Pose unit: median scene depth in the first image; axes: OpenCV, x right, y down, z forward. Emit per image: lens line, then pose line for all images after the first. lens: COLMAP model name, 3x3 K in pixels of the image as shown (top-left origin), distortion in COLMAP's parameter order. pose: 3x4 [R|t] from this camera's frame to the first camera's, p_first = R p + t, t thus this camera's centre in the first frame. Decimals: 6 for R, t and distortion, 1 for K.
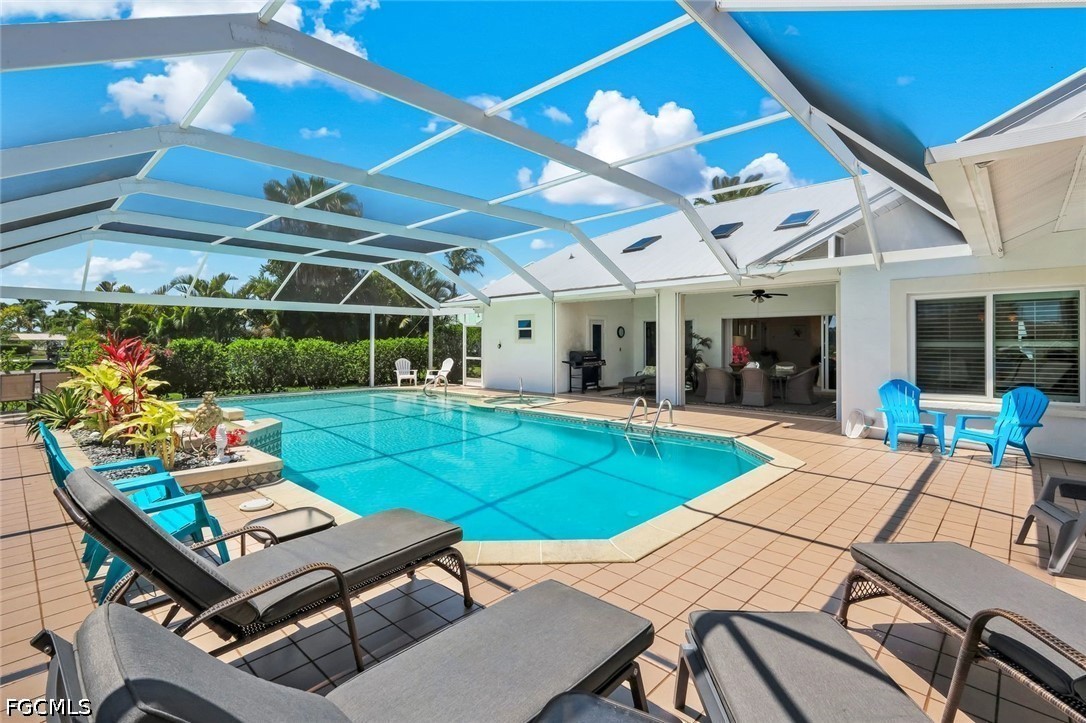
lens RADIAL K [[499.3, 0, 541.1], [0, 499.3, 338.0], [0, 0, 1]] dist [-0.000706, -0.000176]
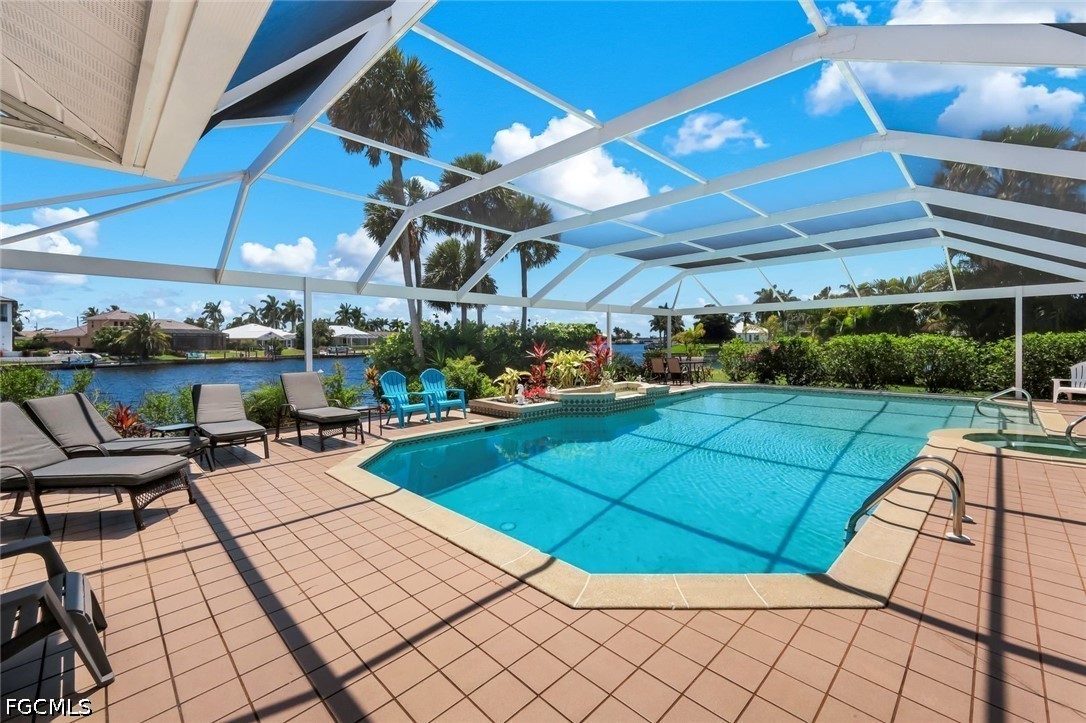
lens RADIAL K [[447.0, 0, 527.5], [0, 447.0, 349.4], [0, 0, 1]] dist [0.000943, 0.000169]
pose [[-0.025518, 0.025436, -0.999351, 0.316916], [0.009263, 0.999639, 0.025207, 0.001522], [0.999631, -0.008614, -0.025744, 0.330687]]
